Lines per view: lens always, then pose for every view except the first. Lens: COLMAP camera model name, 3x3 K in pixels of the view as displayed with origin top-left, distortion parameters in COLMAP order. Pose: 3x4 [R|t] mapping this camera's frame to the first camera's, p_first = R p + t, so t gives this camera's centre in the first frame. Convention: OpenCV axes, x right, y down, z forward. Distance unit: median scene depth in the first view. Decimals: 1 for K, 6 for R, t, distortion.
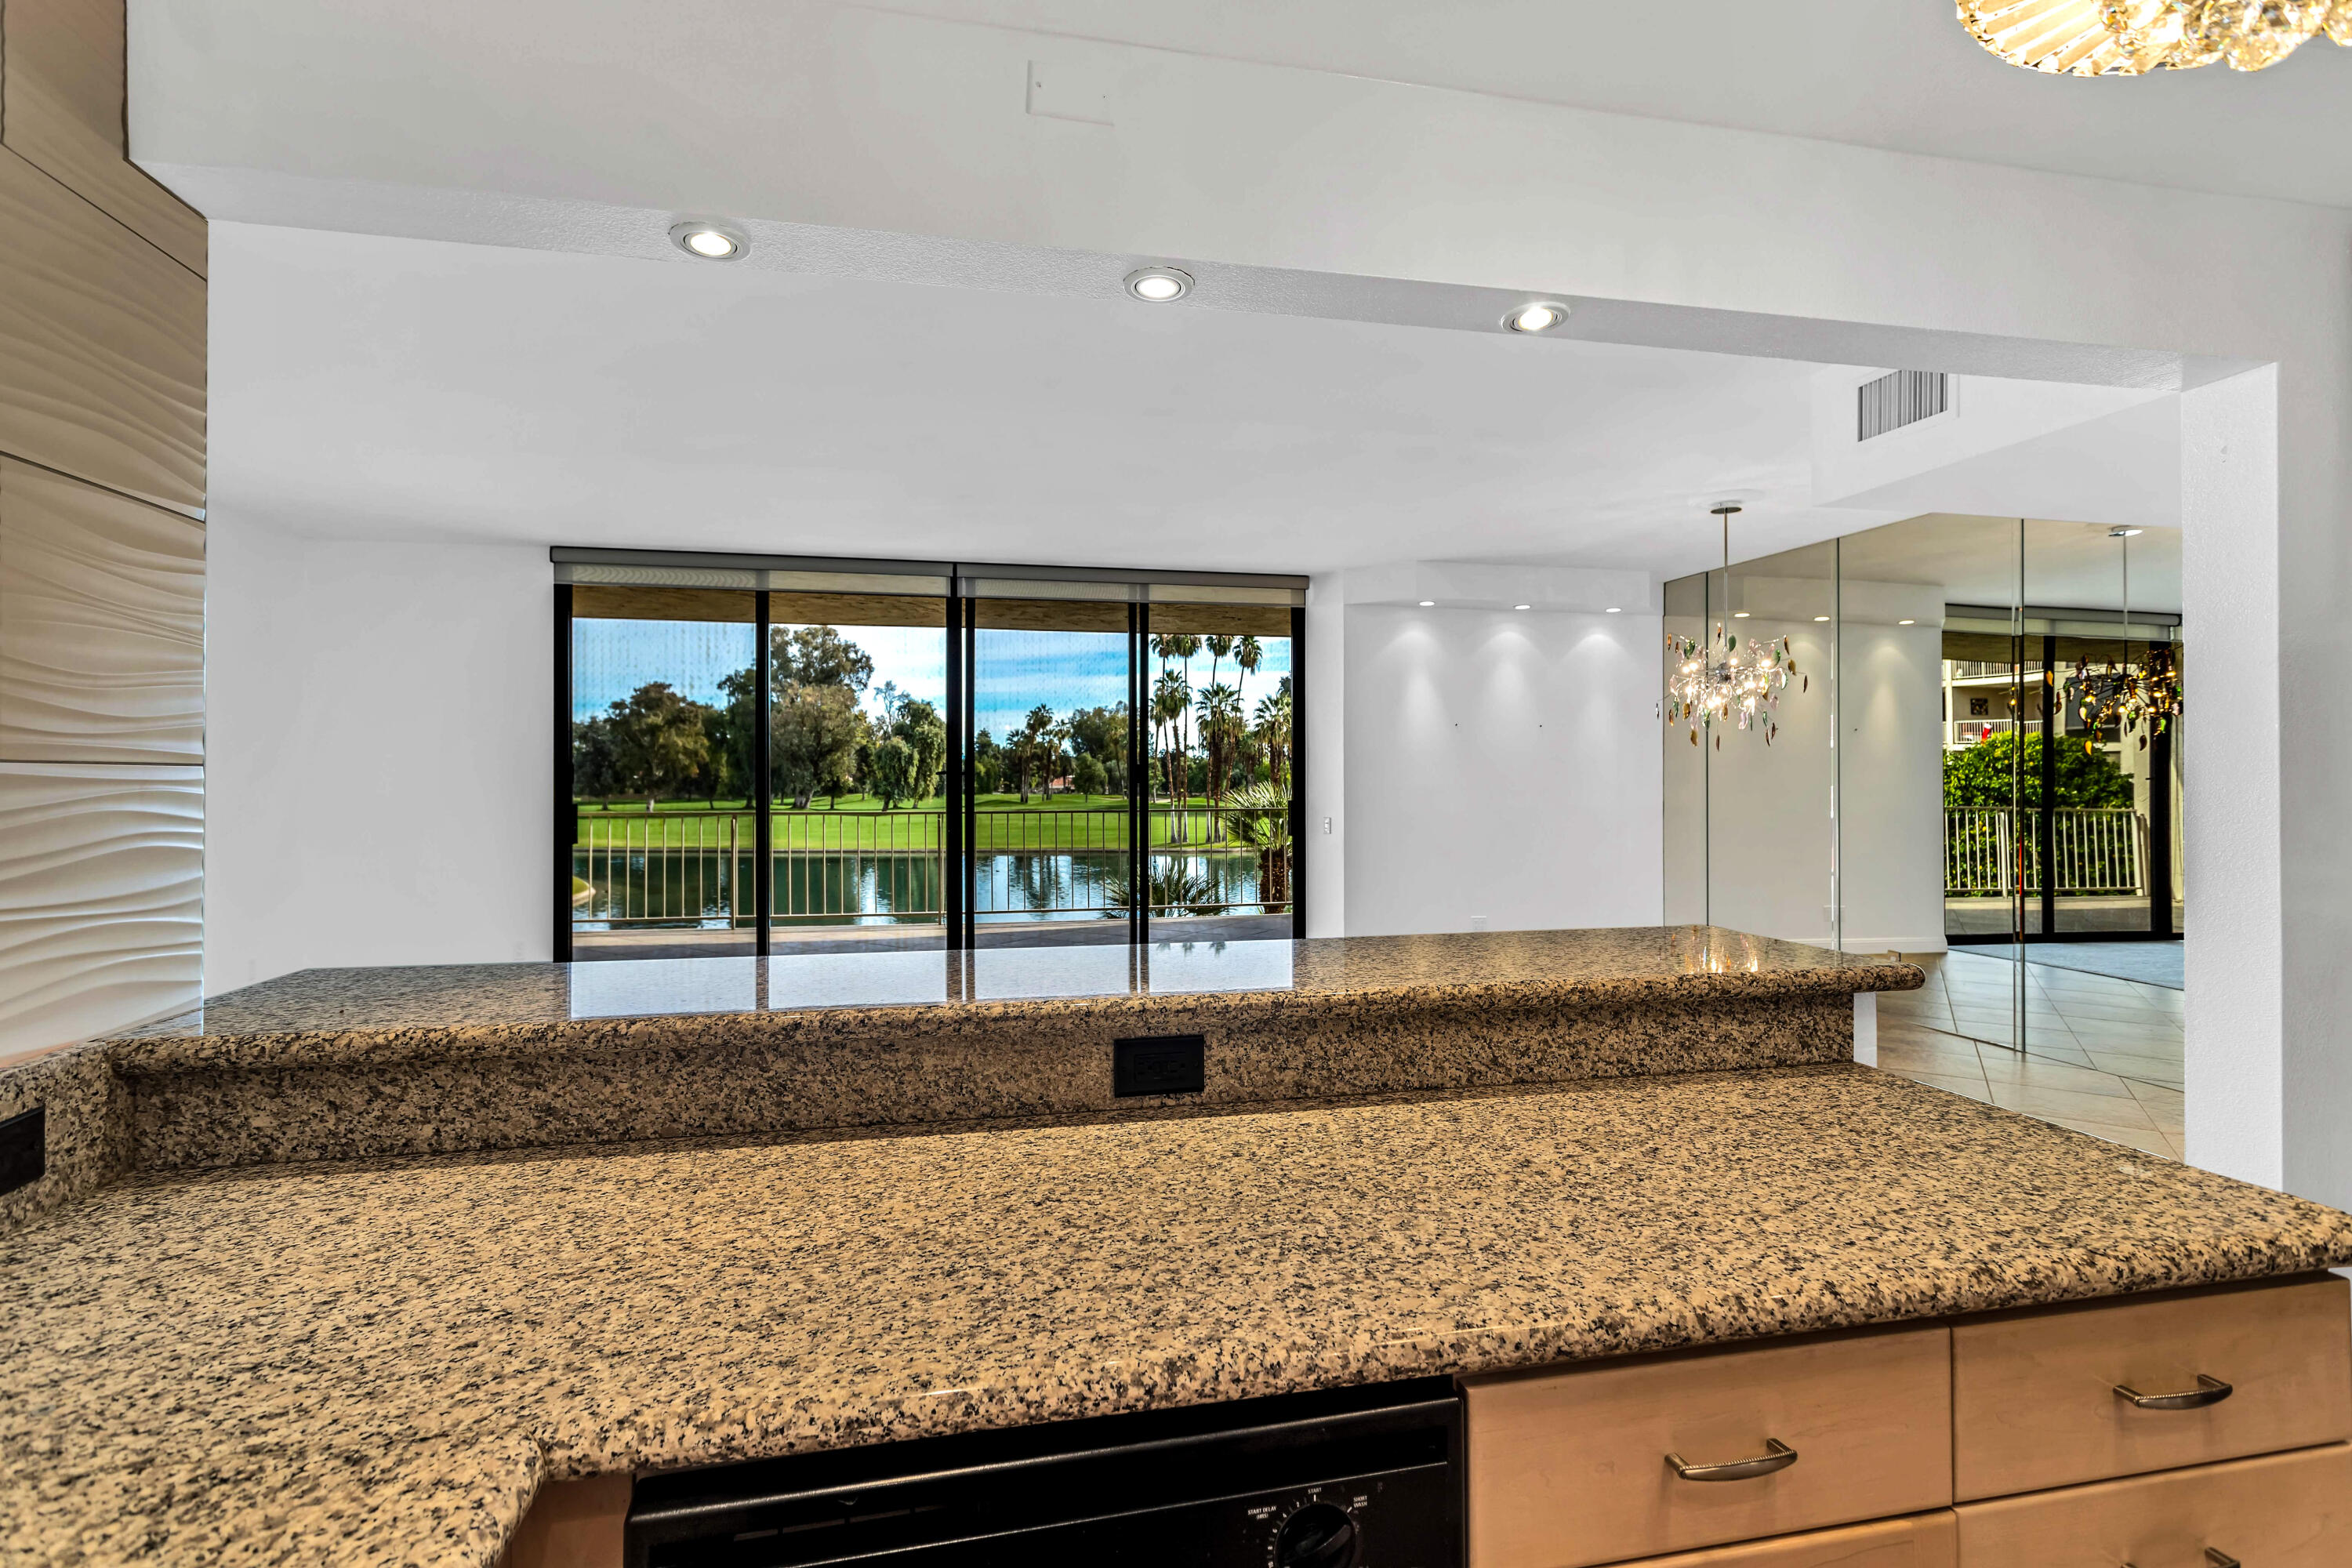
lens RADIAL K [[1110.0, 0, 1169.9], [0, 1110.0, 758.6], [0, 0, 1]] dist [0.002863, -0.001294]
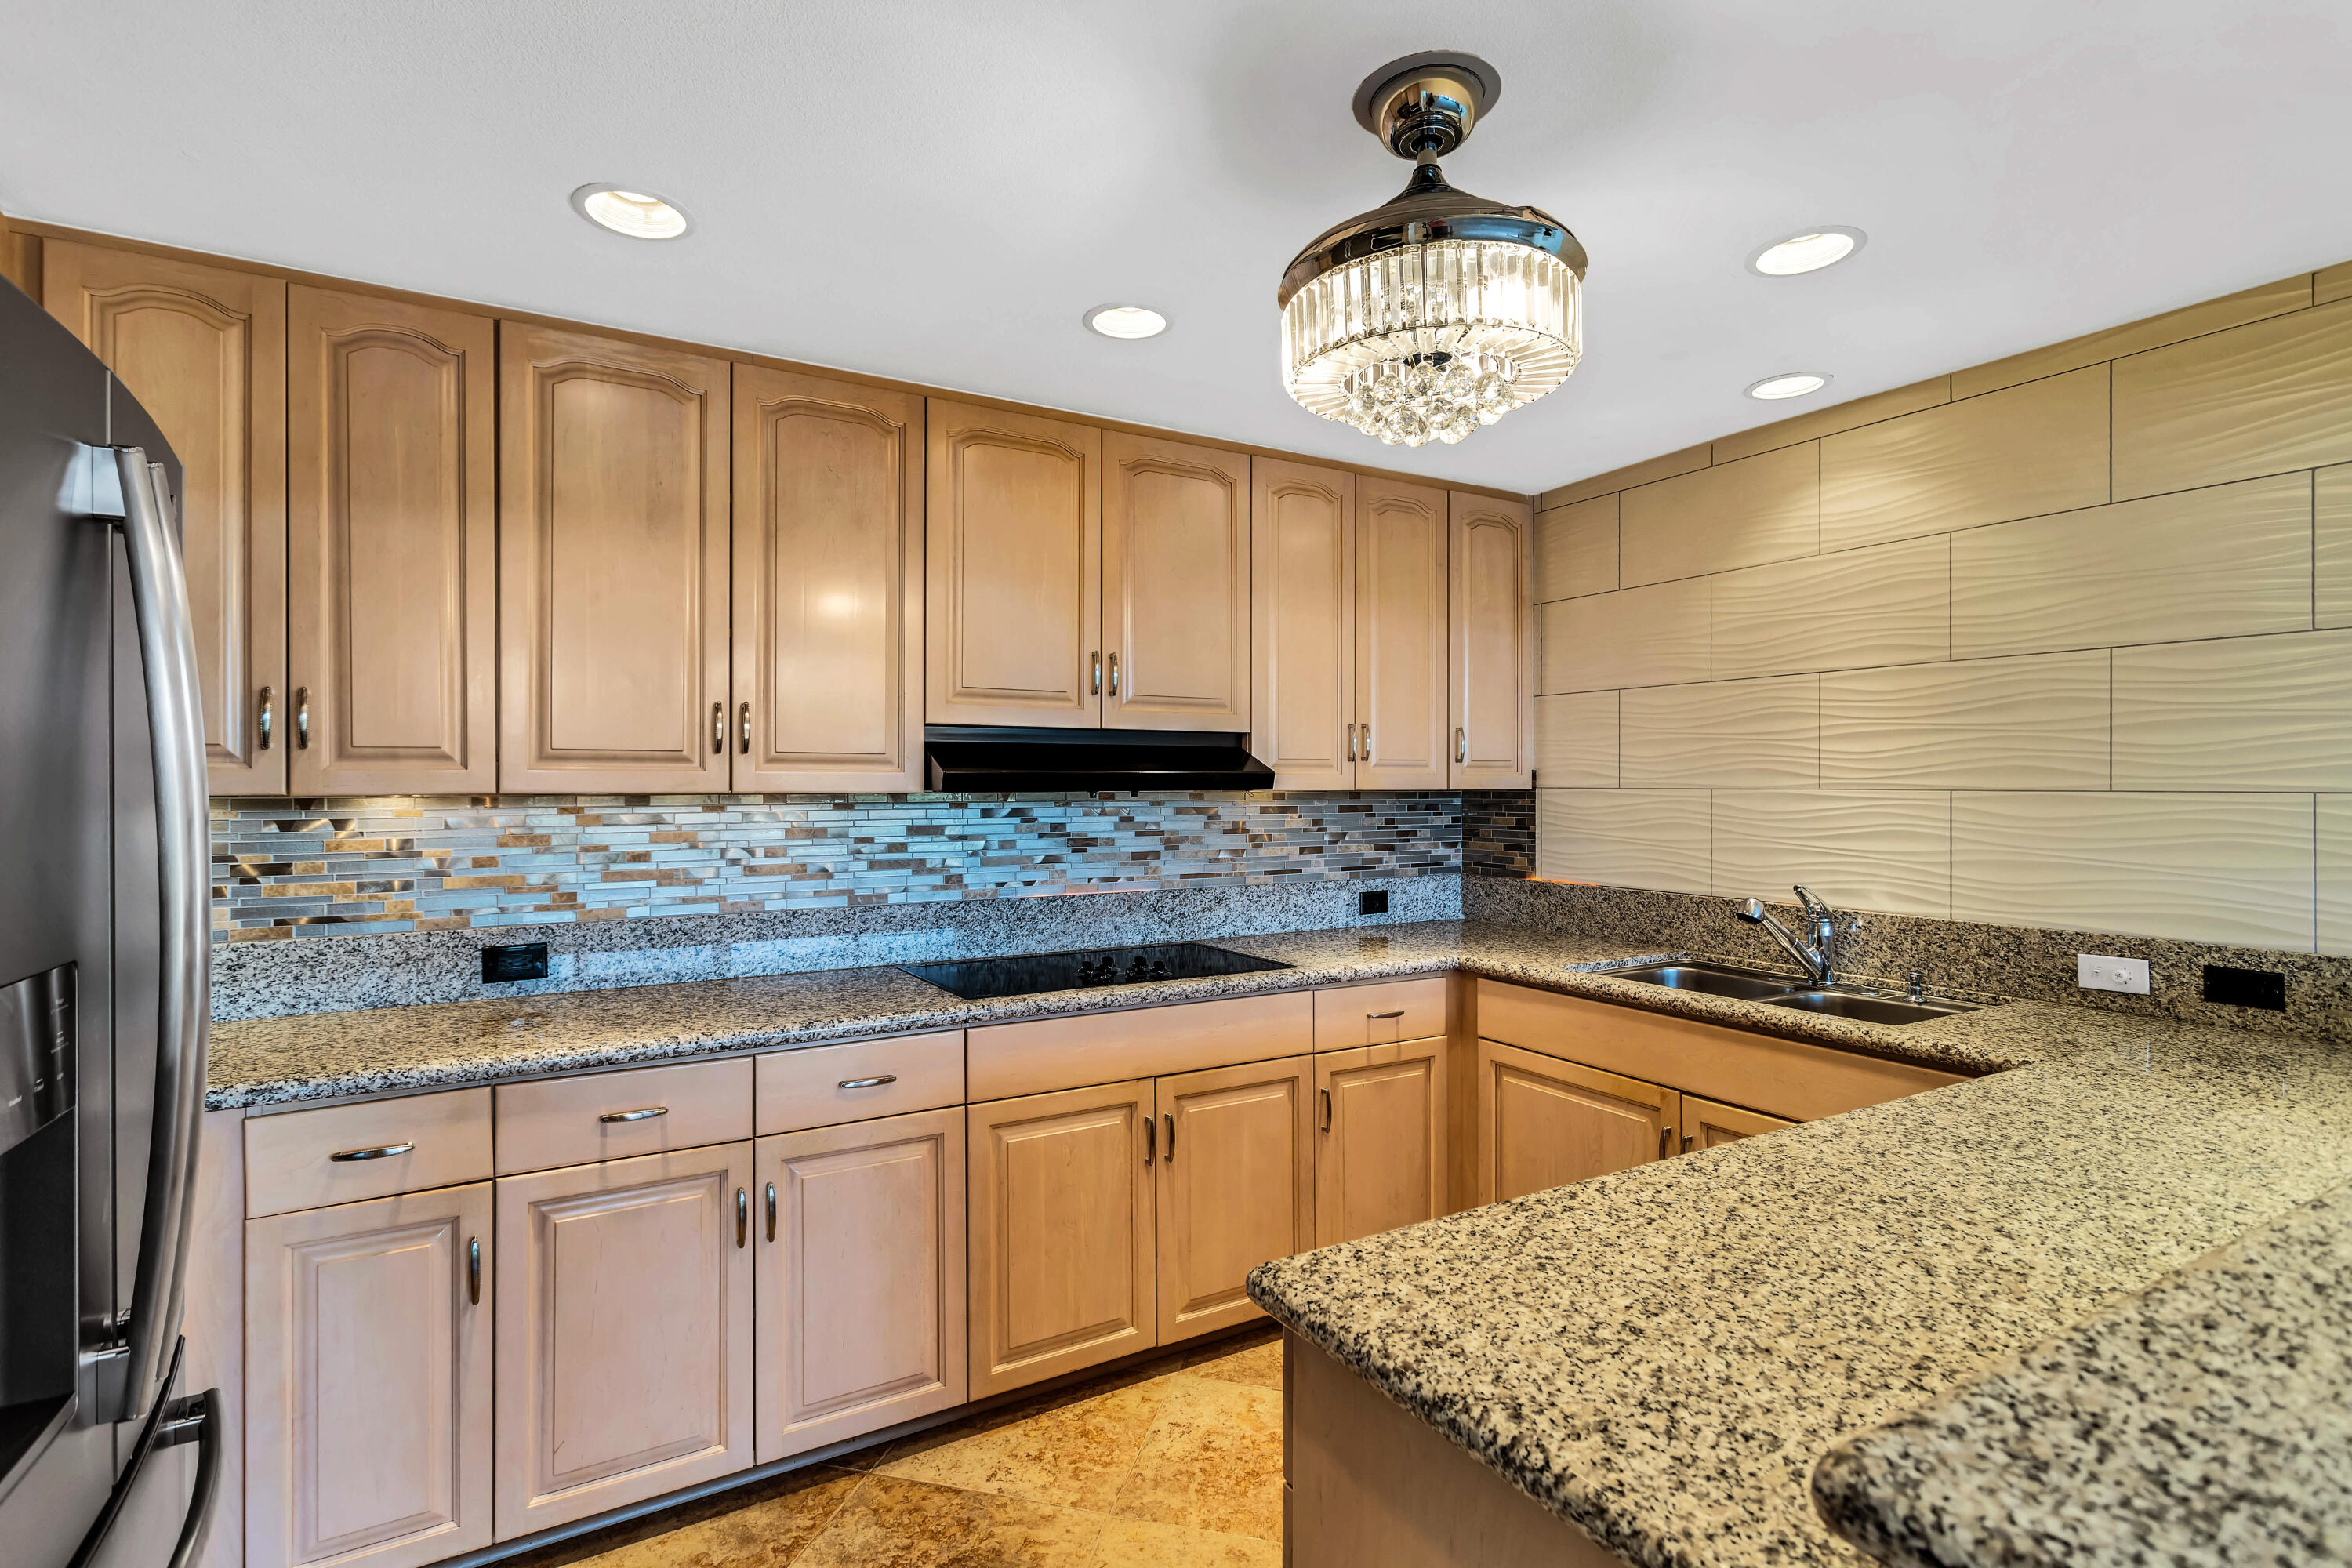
lens RADIAL K [[1110.0, 0, 1184.6], [0, 1110.0, 793.5], [0, 0, 1]] dist [0.002863, -0.001294]
pose [[-0.944518, 0.005397, -0.328416, 1.286946], [0.008909, 0.999918, -0.009190, 0.001129], [0.328340, -0.011606, -0.944488, 1.681485]]
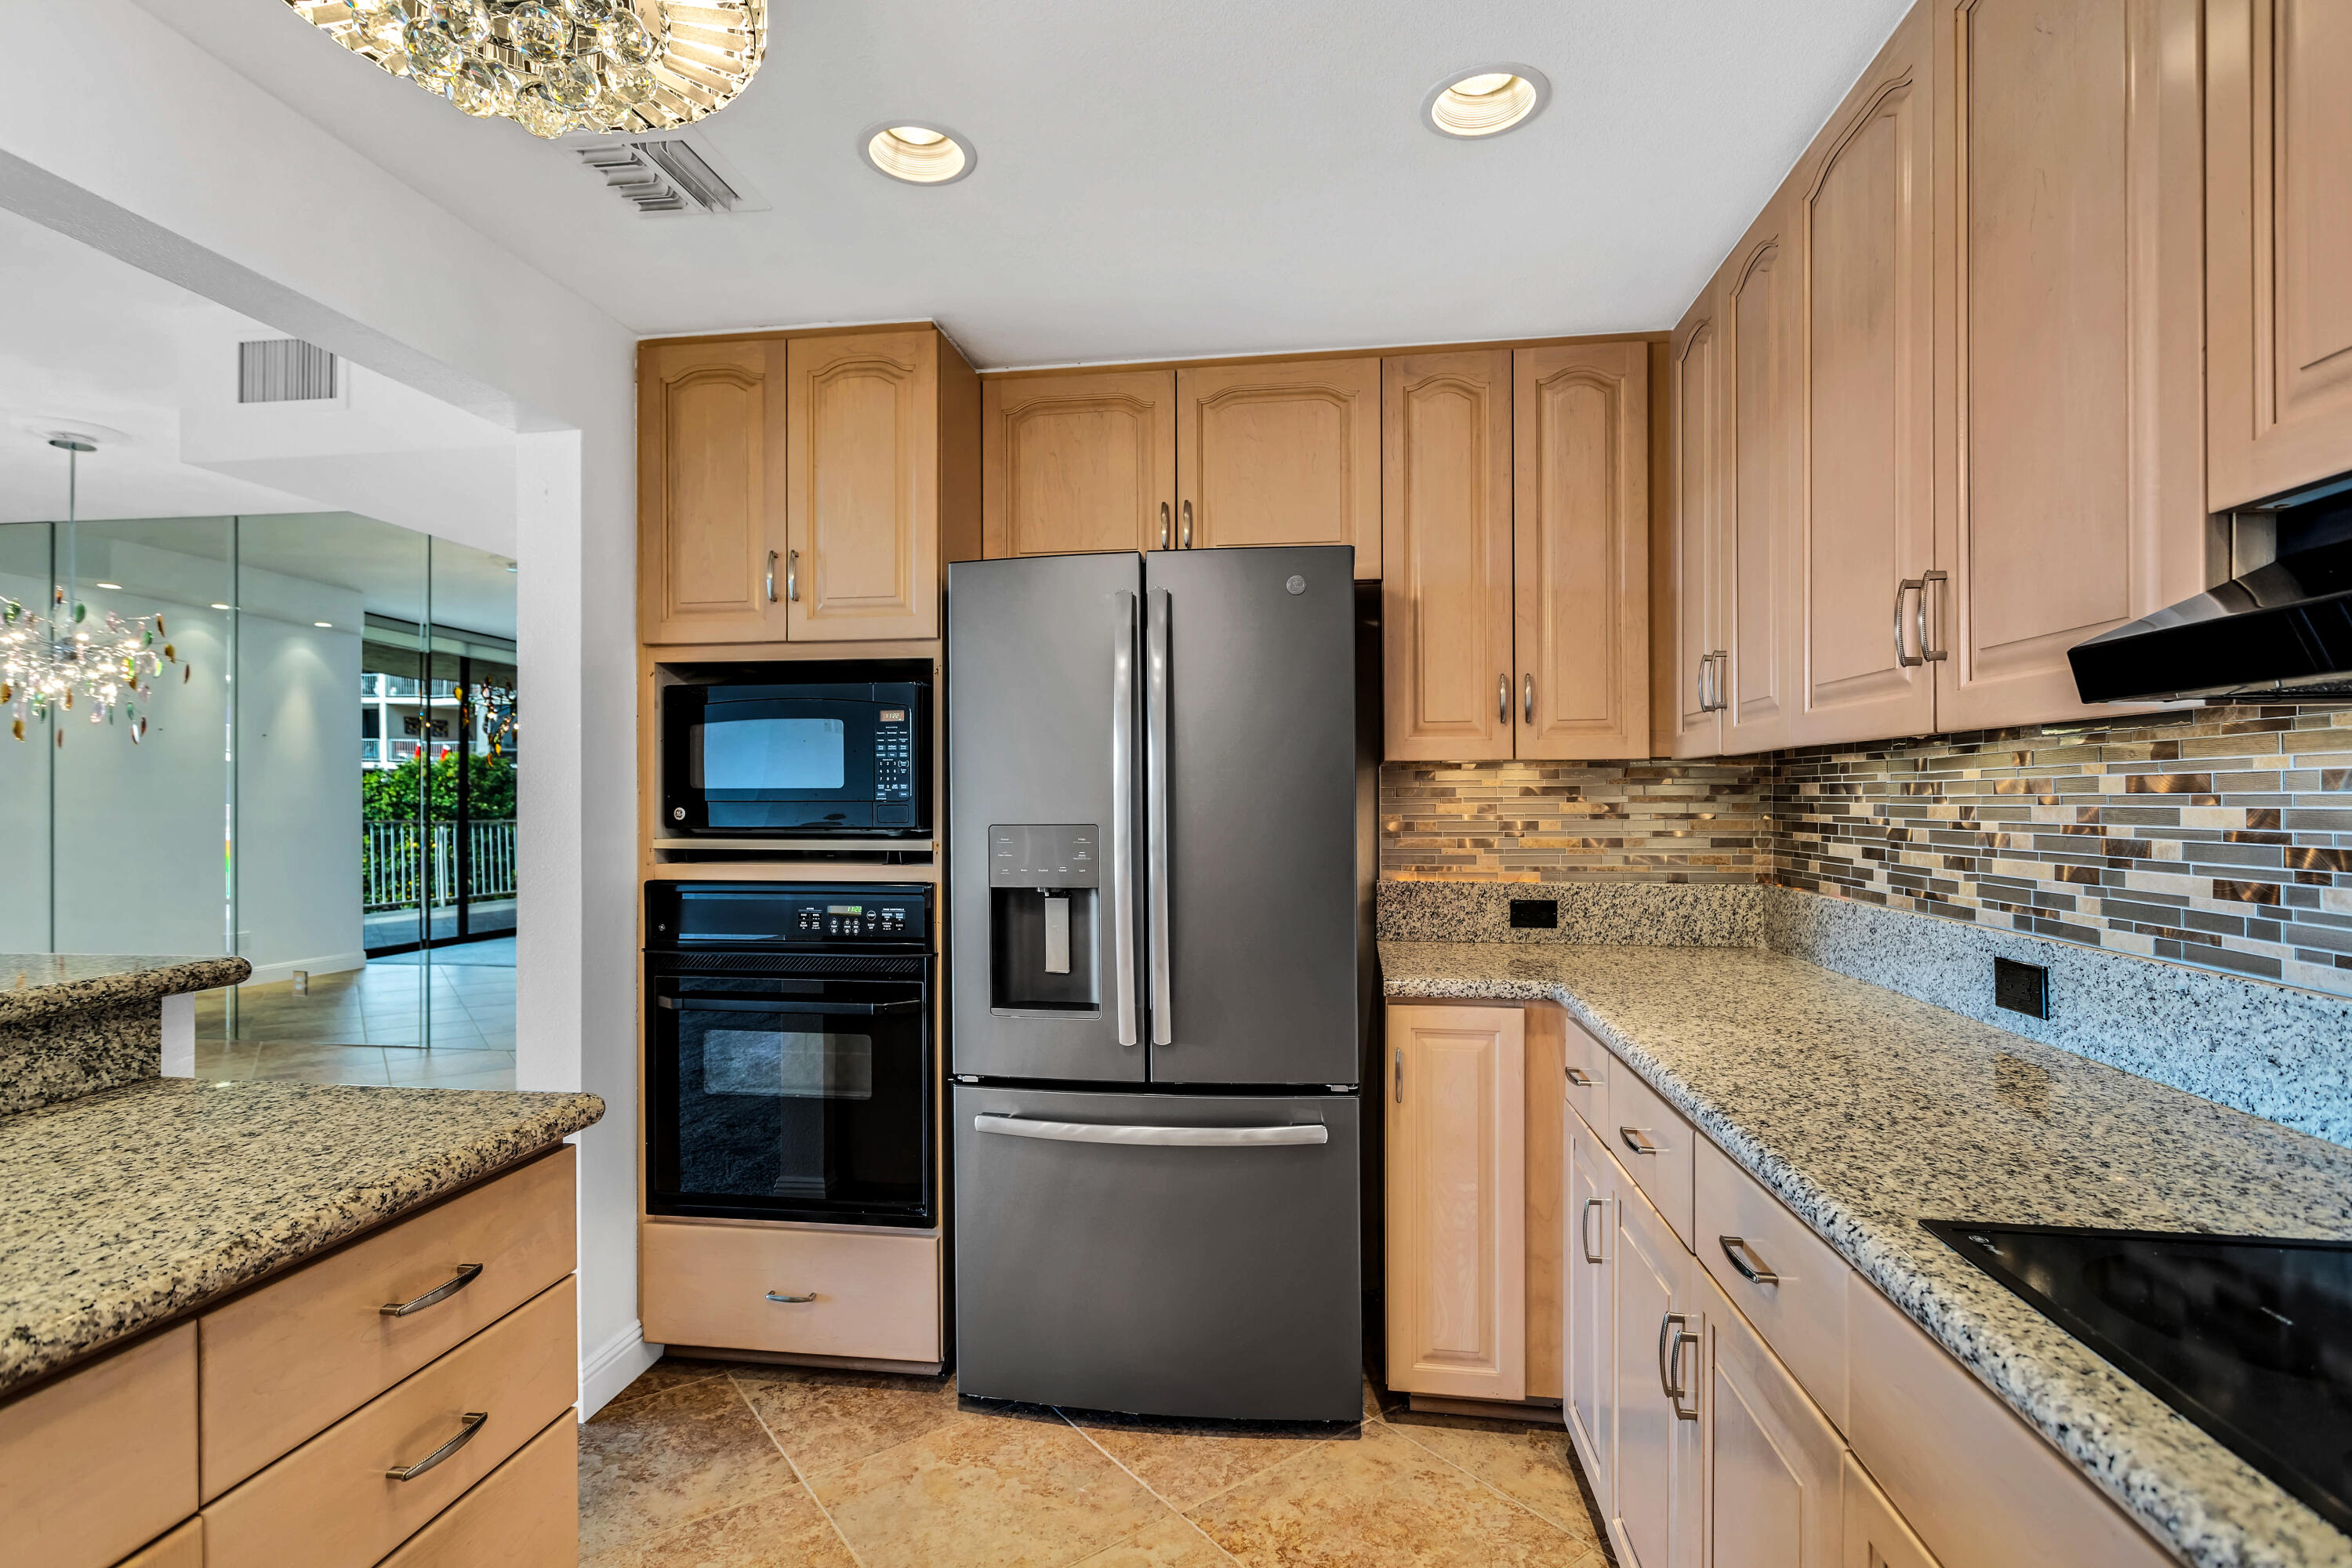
lens RADIAL K [[1110.0, 0, 1166.7], [0, 1110.0, 790.2], [0, 0, 1]] dist [0.002863, -0.001294]
pose [[0.341745, 0.007376, 0.939764, 0.083552], [-0.016913, 0.999856, -0.001697, 0.047243], [-0.939641, -0.015314, 0.341820, -0.055738]]
